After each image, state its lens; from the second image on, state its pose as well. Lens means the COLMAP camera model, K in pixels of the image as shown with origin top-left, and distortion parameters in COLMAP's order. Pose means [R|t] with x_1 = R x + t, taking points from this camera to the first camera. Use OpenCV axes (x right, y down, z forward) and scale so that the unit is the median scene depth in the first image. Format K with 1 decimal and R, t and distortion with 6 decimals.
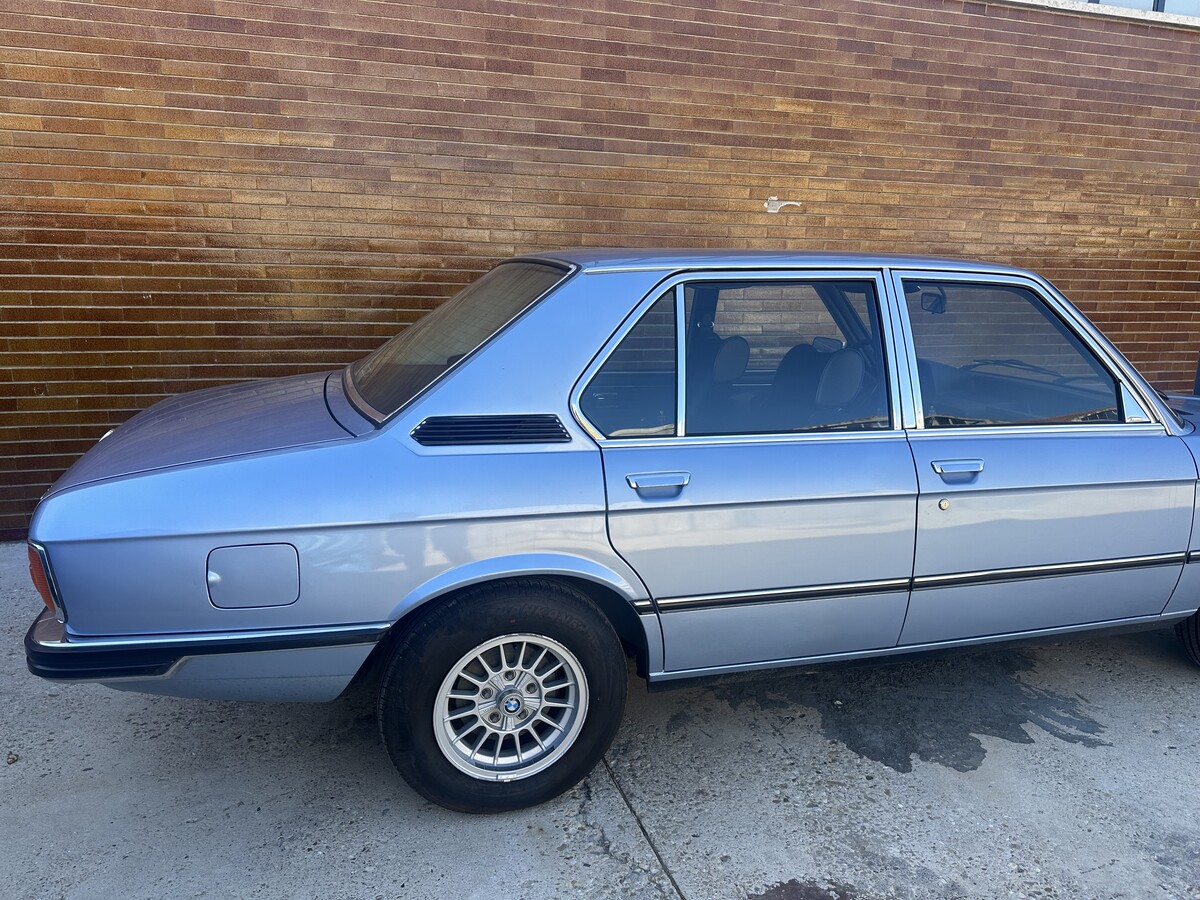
lens RADIAL K [[864.1, 0, 596.6], [0, 864.1, 458.1], [0, 0, 1]] dist [0.006971, -0.011704]
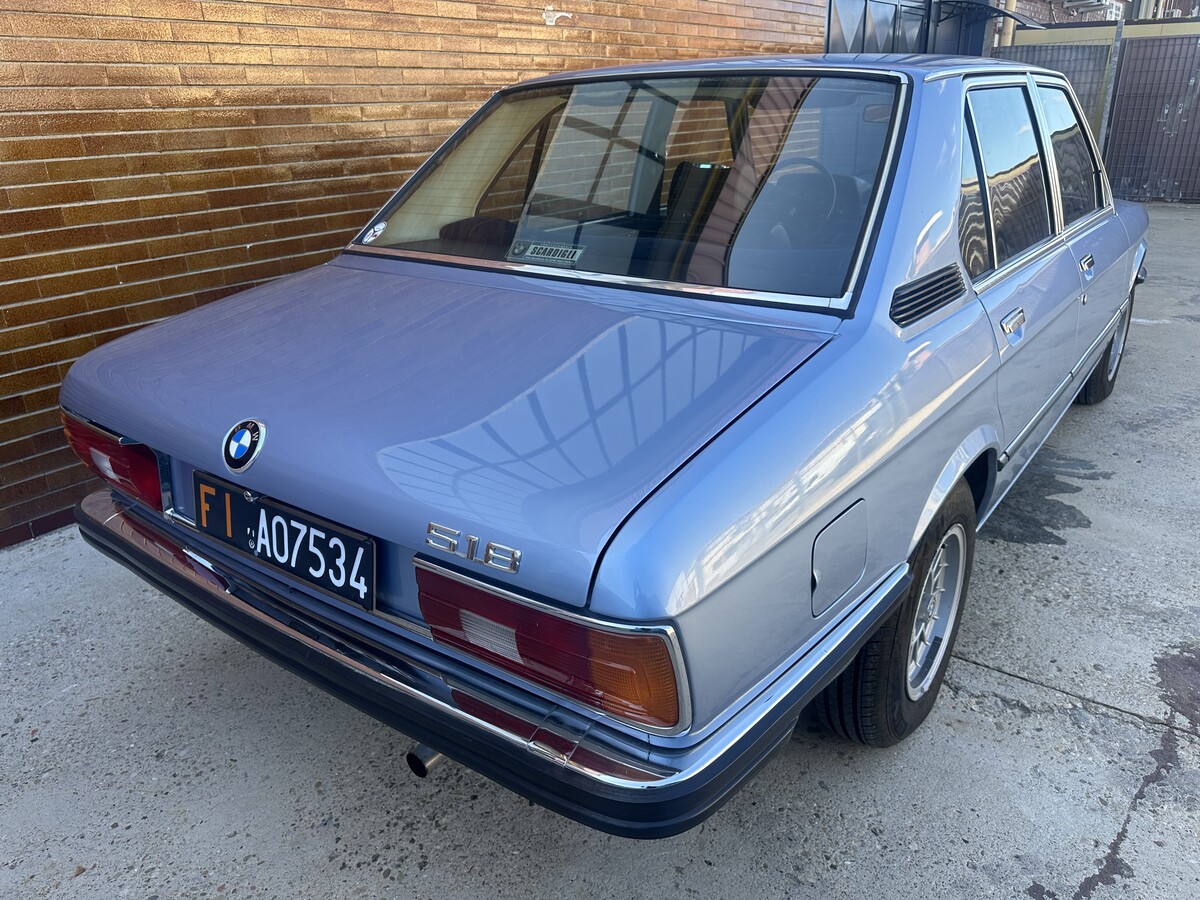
lens RADIAL K [[864.1, 0, 601.6], [0, 864.1, 453.7], [0, 0, 1]] dist [0.006971, -0.011704]
pose [[0.800266, -0.262954, 0.538916, -0.375632], [0.168298, 0.961093, 0.219033, -0.052513], [-0.575544, -0.084587, 0.813384, 0.234401]]
